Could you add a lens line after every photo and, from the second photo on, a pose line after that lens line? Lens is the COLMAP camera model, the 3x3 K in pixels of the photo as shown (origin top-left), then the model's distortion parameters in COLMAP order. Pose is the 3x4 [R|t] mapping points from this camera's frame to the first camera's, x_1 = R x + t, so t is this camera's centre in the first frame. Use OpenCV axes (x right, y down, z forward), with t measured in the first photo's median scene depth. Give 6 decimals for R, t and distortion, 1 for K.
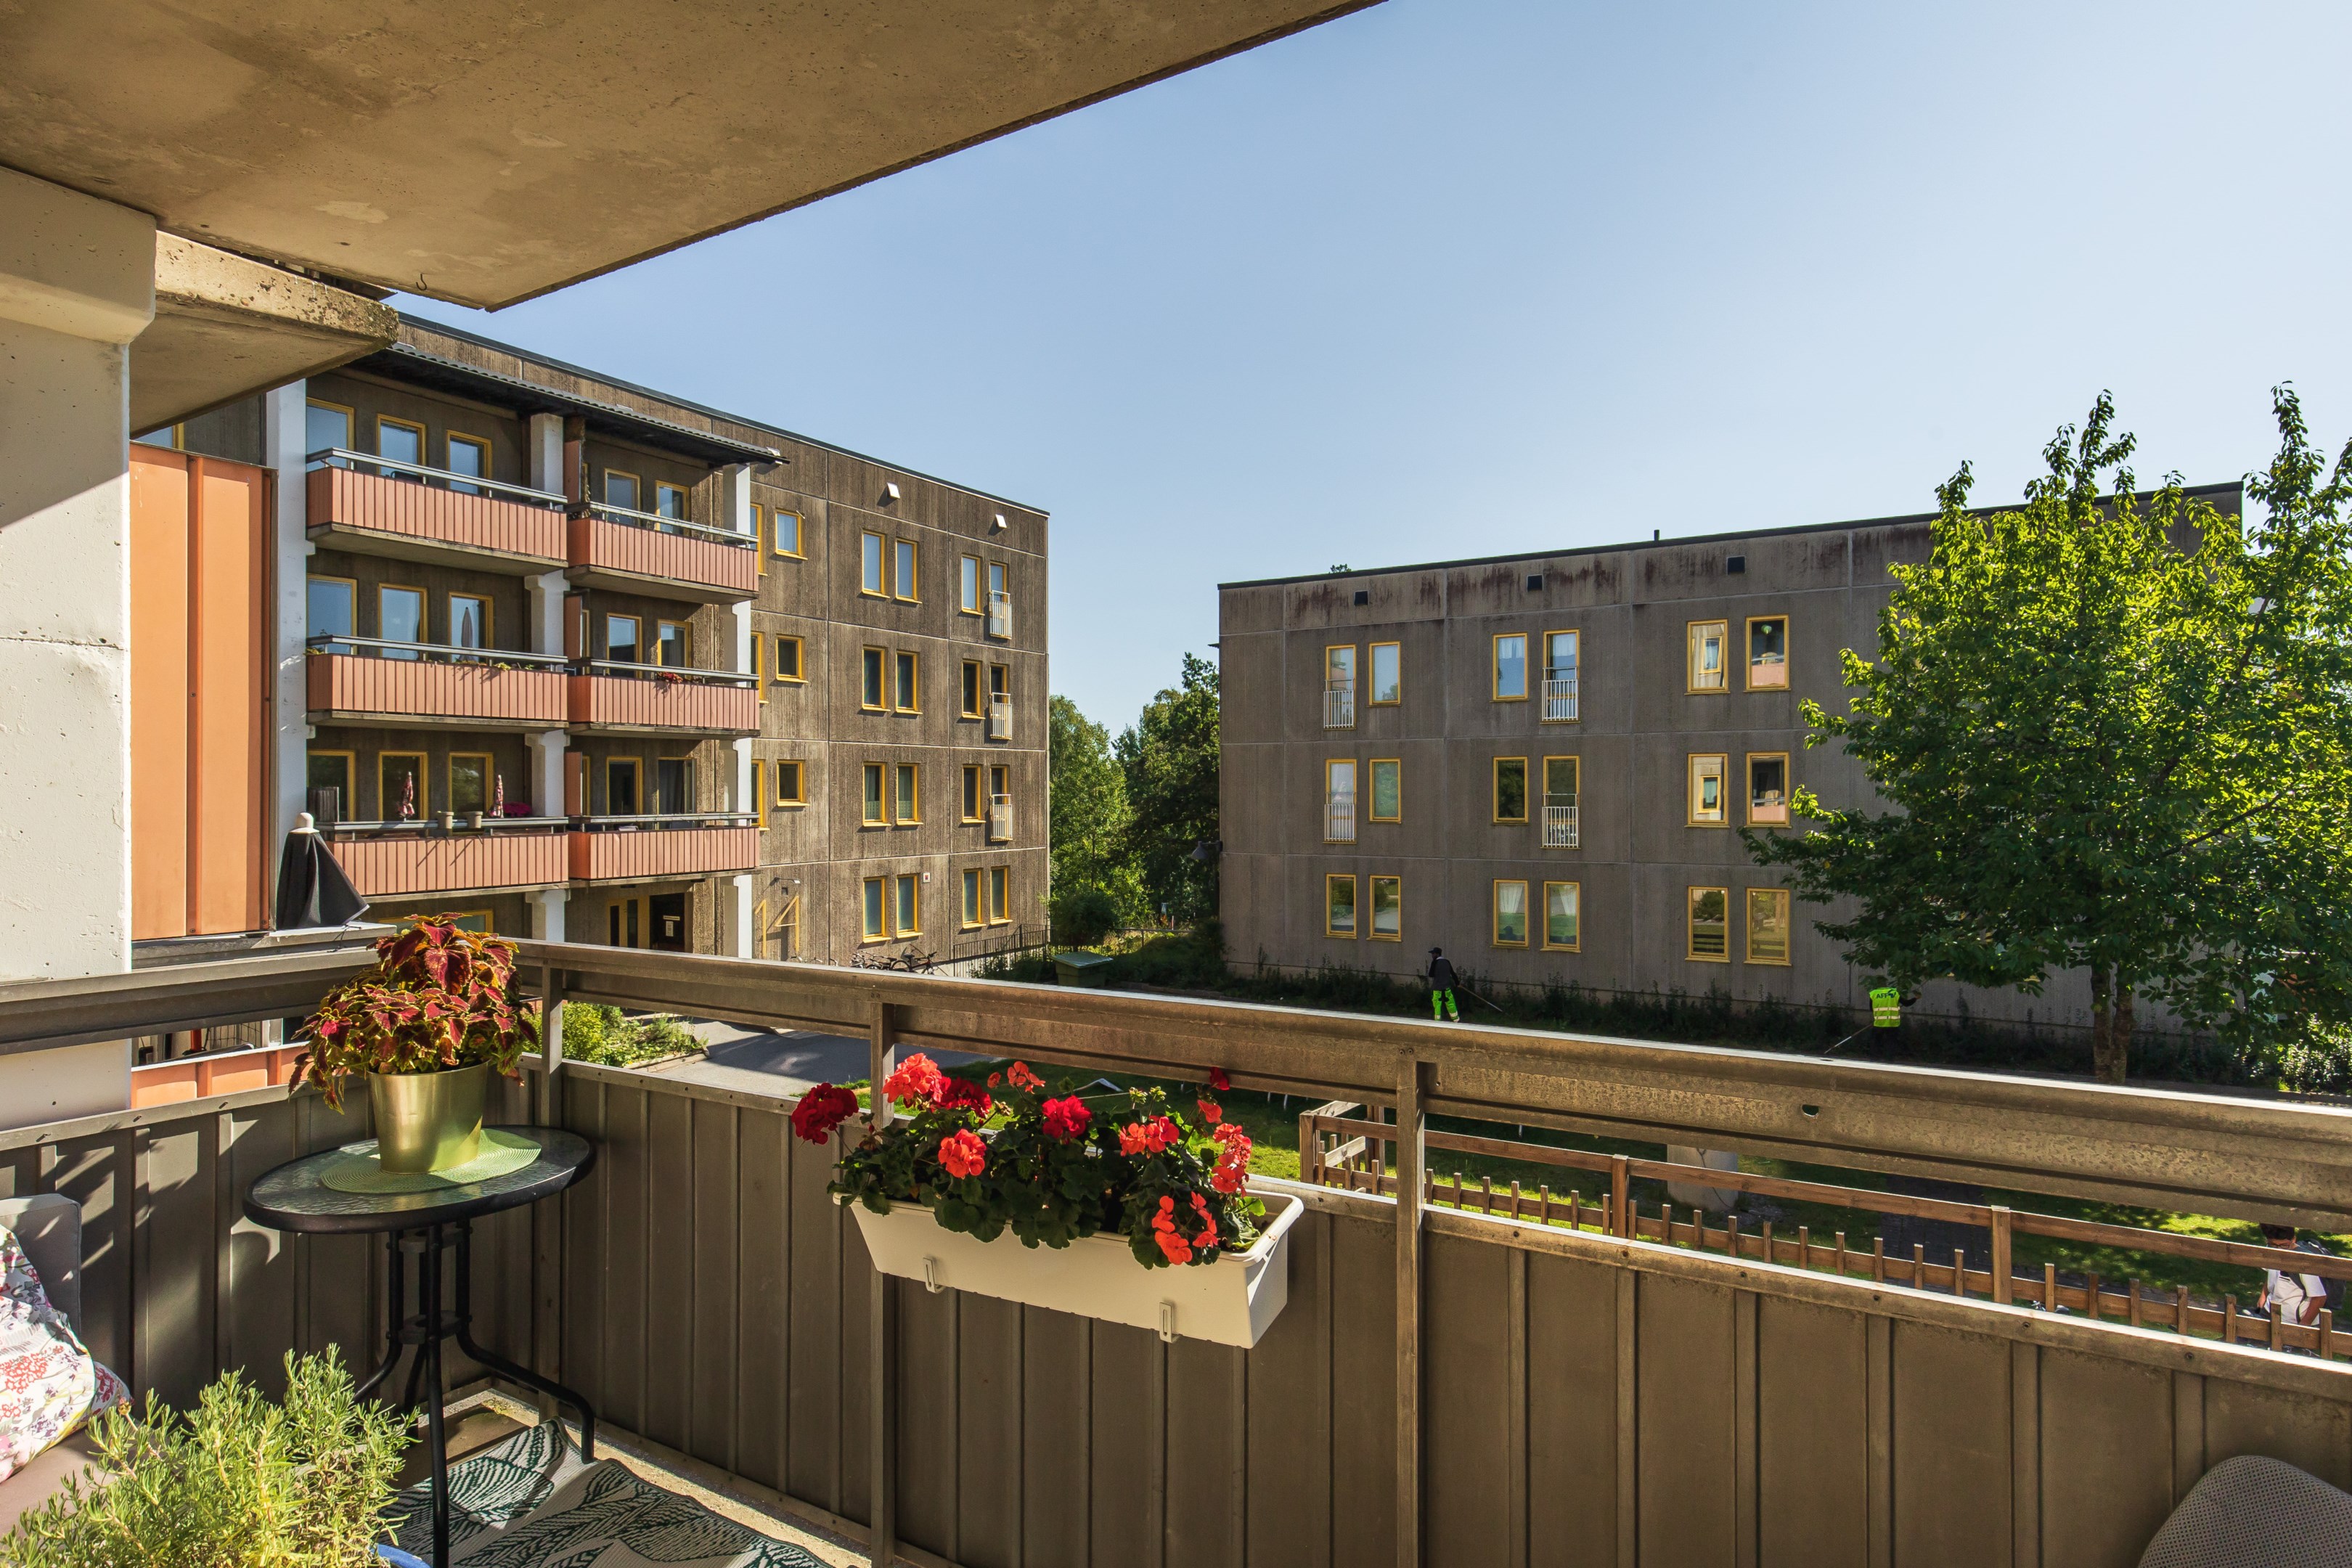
lens RADIAL K [[1308.3, 0, 1166.0], [0, 1308.3, 789.4], [0, 0, 1]] dist [0.013955, 0.000352]
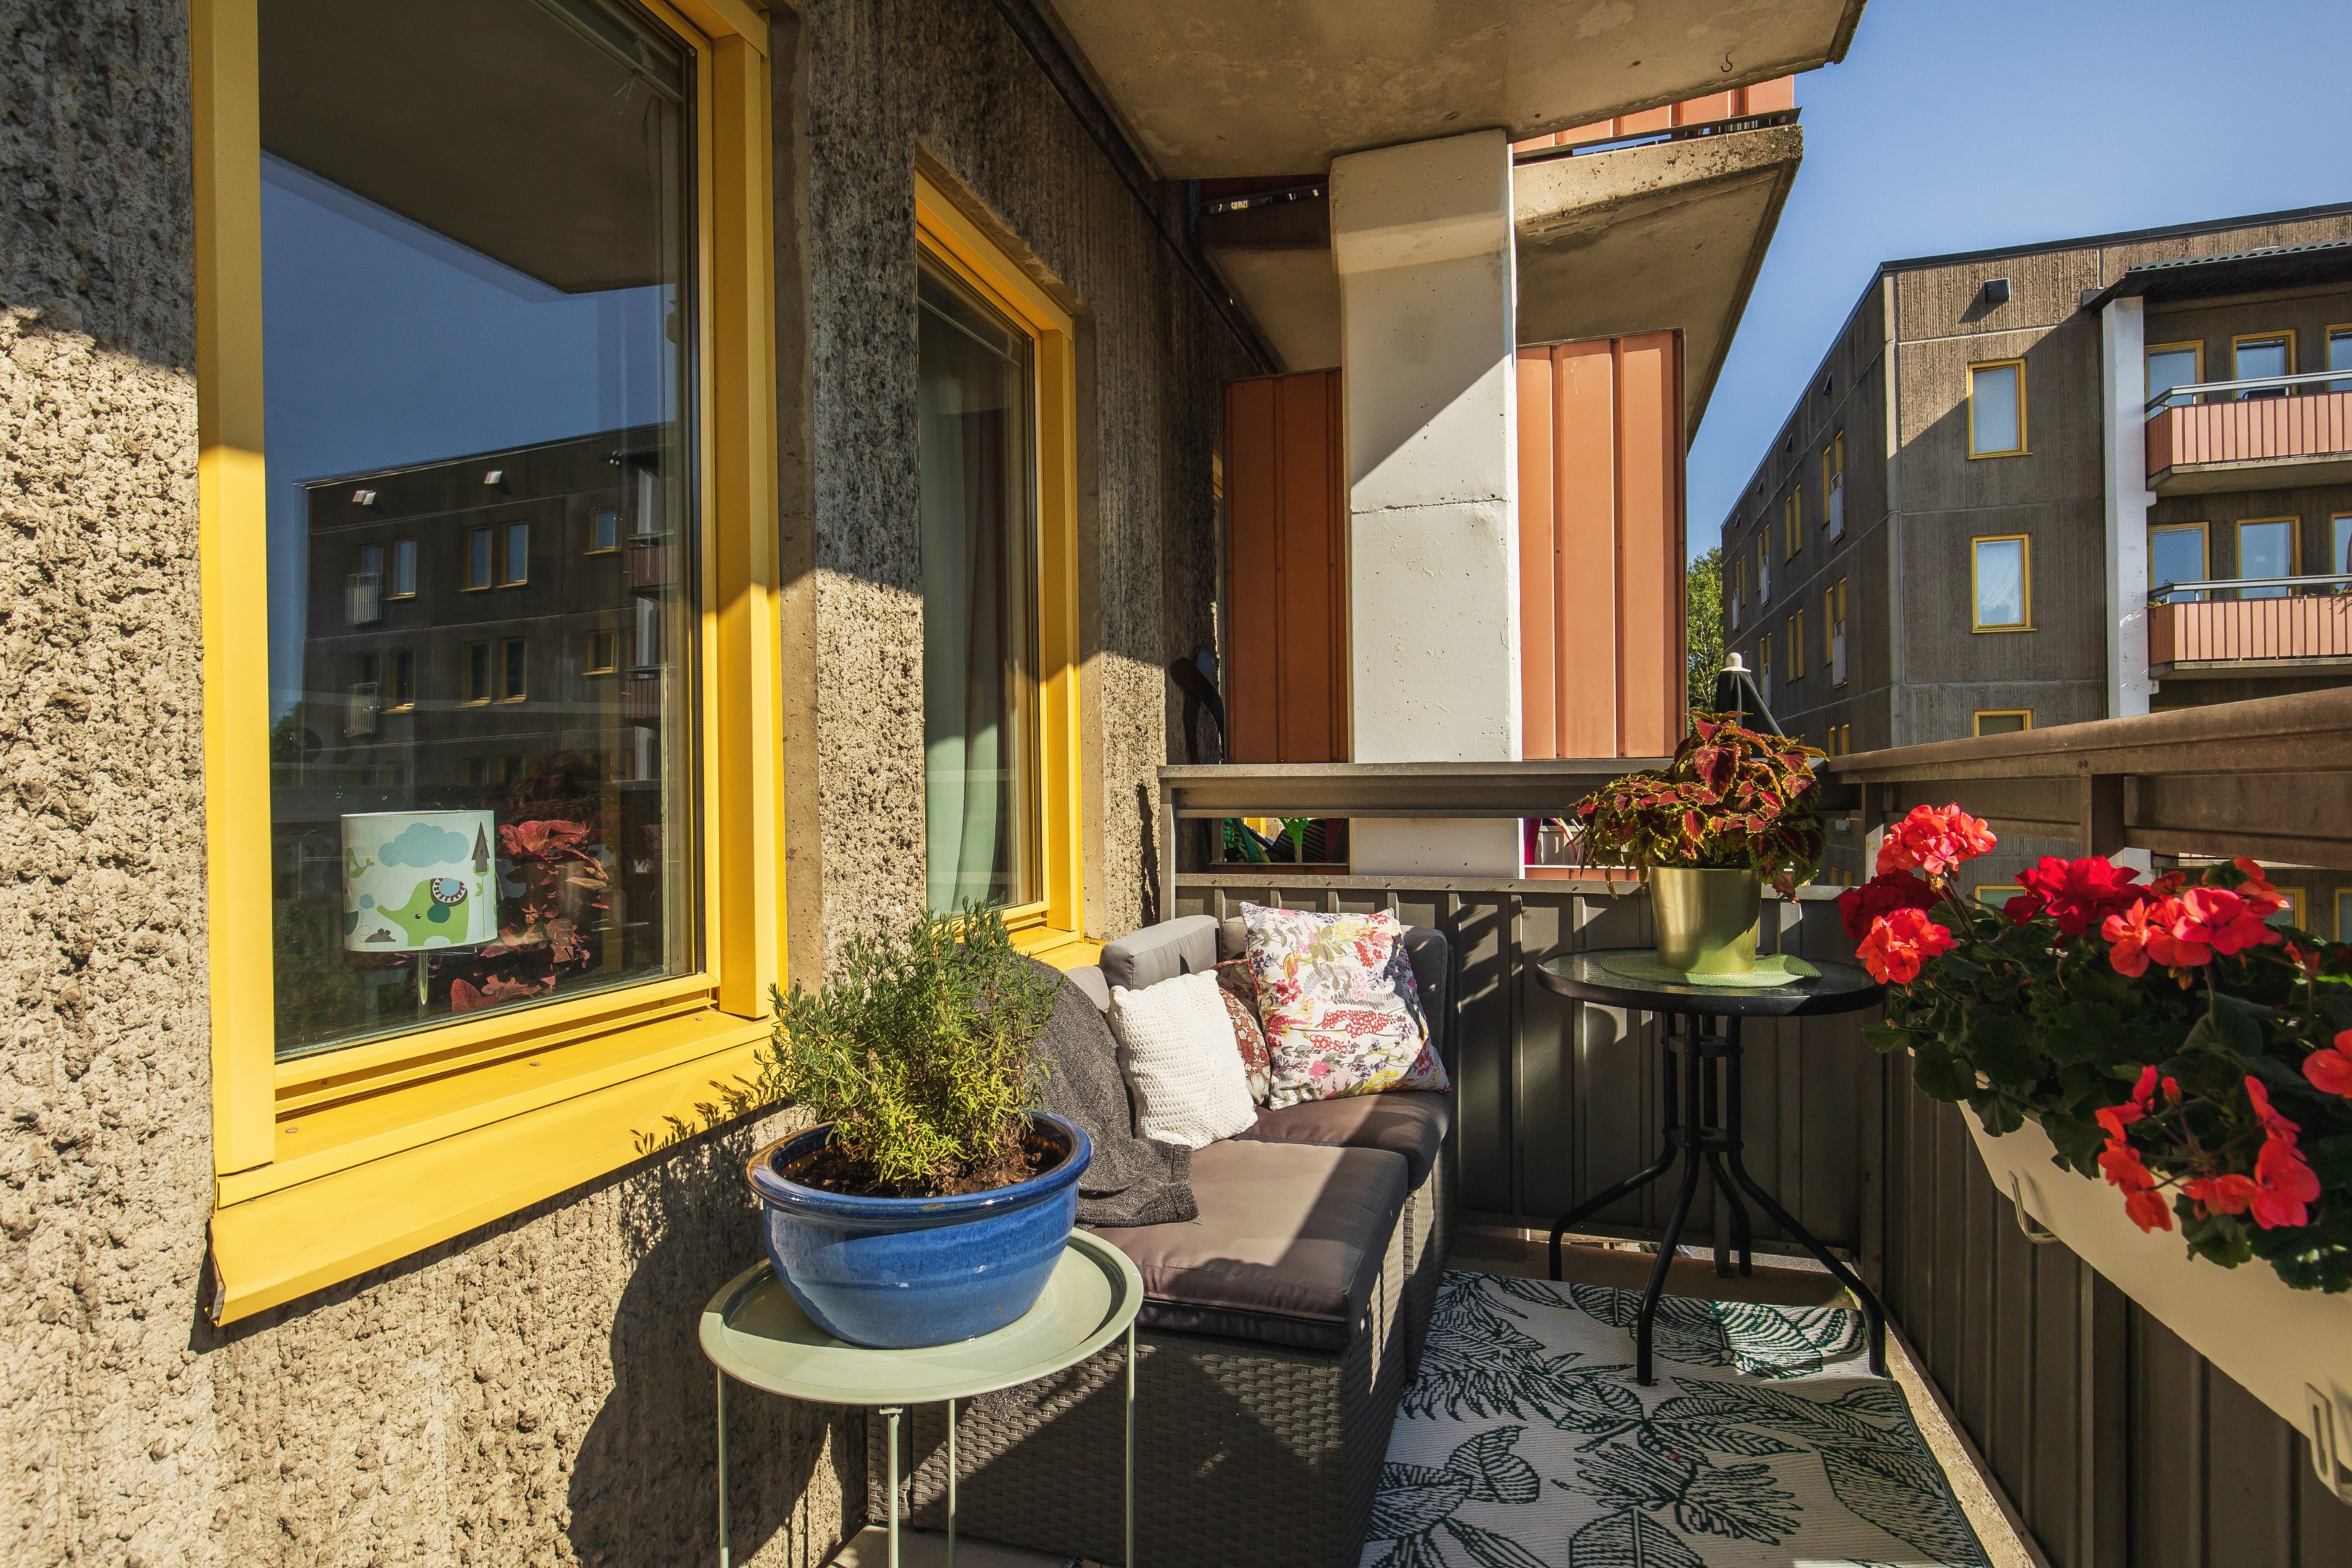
lens RADIAL K [[1195.0, 0, 1177.9], [0, 1195.0, 790.8], [0, 0, 1]] dist [-0.002260, 0.001247]
pose [[0.231333, -0.005689, -0.972858, 0.183116], [0.005132, 0.999976, -0.004627, 0.144717], [0.972861, -0.003922, 0.231356, 0.394613]]
